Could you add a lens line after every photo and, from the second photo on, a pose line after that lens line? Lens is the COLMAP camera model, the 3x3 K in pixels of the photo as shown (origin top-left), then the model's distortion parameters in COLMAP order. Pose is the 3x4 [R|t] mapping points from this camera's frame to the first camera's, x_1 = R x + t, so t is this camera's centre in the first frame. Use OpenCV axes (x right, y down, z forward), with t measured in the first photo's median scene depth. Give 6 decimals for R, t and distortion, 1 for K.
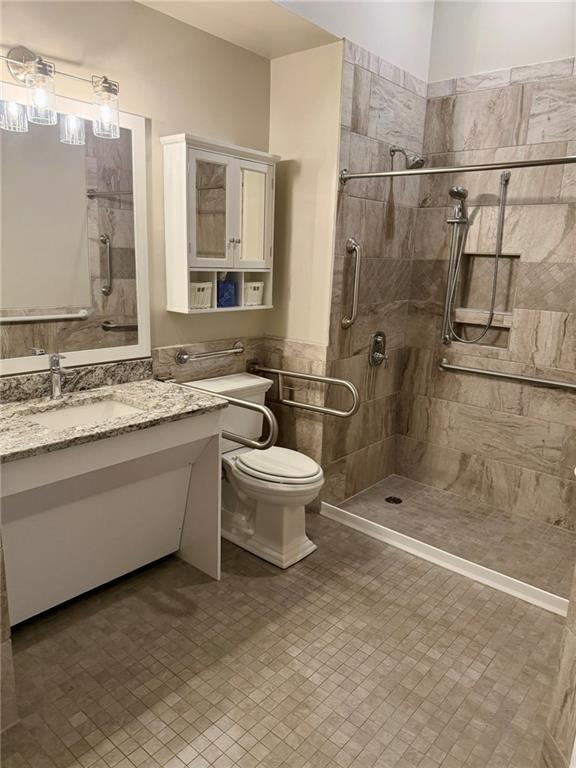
lens RADIAL K [[541.7, 0, 287.7], [0, 541.7, 383.3], [0, 0, 1]] dist [0.020135, -0.026976]
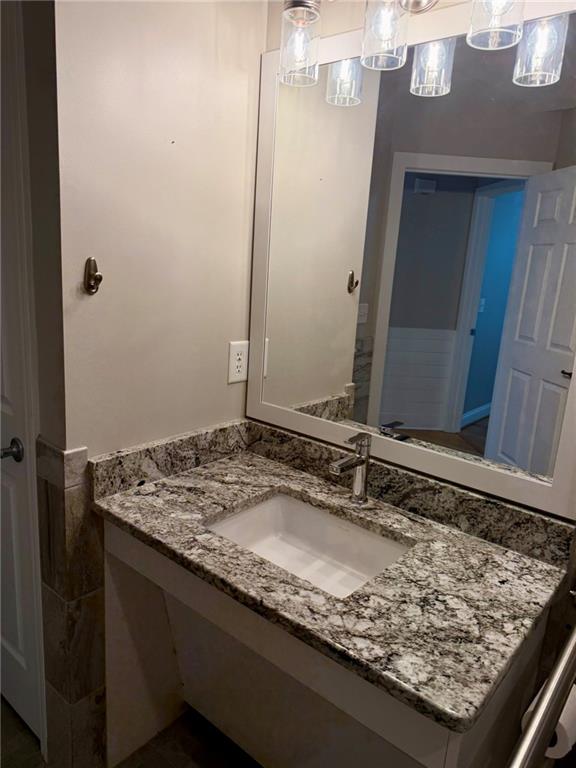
lens RADIAL K [[541.7, 0, 288.0], [0, 541.7, 384.8], [0, 0, 1]] dist [0.020135, -0.026976]
pose [[0.027384, 0.190627, -0.981280, 0.175314], [-0.293213, 0.940001, 0.174425, -0.184952], [0.955655, 0.282947, 0.081636, 0.801762]]
